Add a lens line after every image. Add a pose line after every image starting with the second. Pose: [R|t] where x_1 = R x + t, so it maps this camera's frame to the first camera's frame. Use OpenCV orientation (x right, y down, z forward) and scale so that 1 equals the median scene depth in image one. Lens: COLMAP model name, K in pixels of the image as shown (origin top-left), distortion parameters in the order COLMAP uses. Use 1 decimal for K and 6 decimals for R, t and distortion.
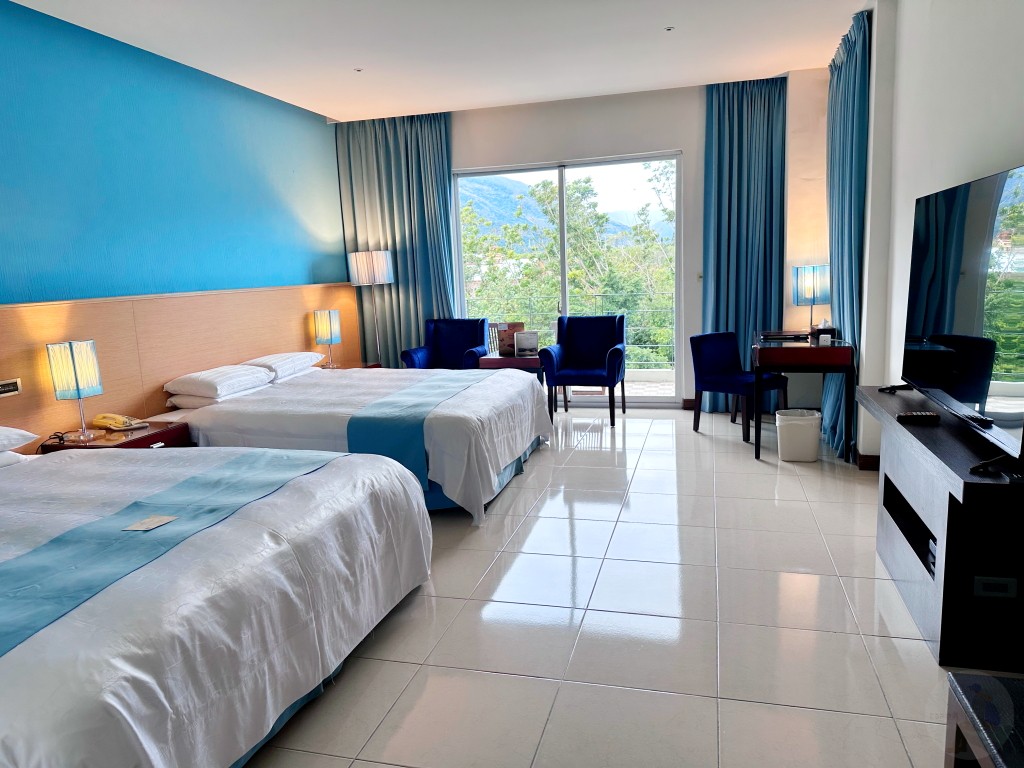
lens RADIAL K [[733.5, 0, 512.0], [0, 733.5, 384.0], [0, 0, 1]] dist [0.000669, 0.000458]
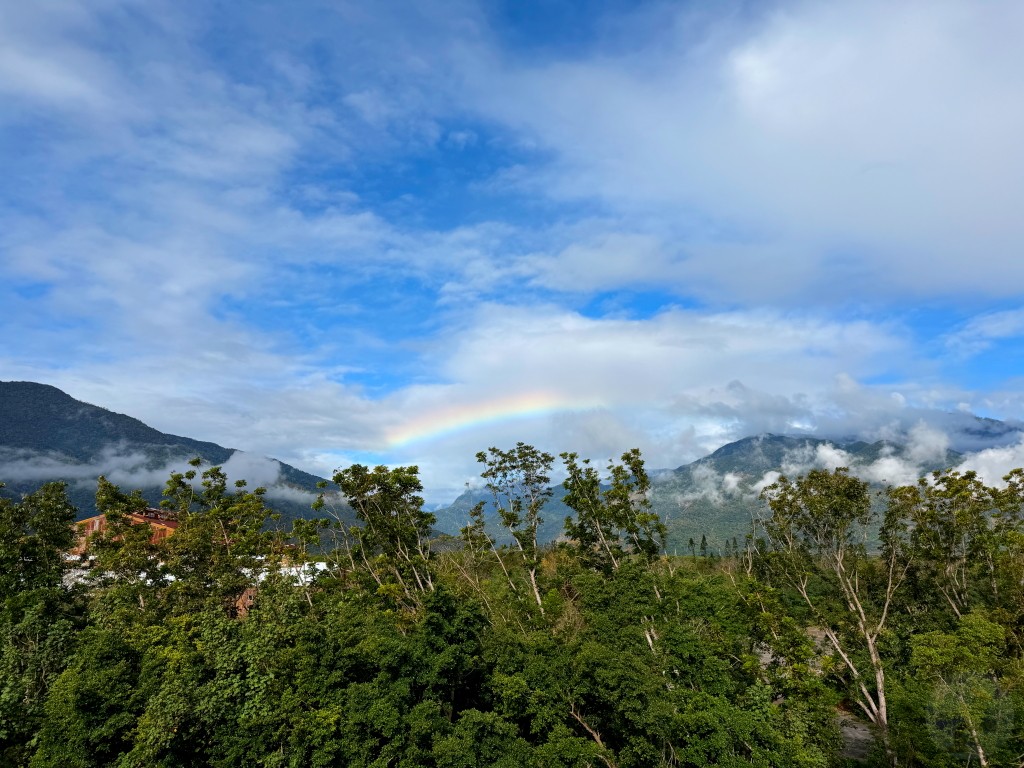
lens RADIAL K [[732.5, 0, 512.0], [0, 732.5, 384.0], [0, 0, 1]] dist [0.002946, -0.003415]
pose [[0.968926, 0.094900, 0.228421, 0.017688], [0.004603, 0.916394, -0.400252, -0.039756], [-0.247307, 0.388866, 0.887481, 0.217894]]
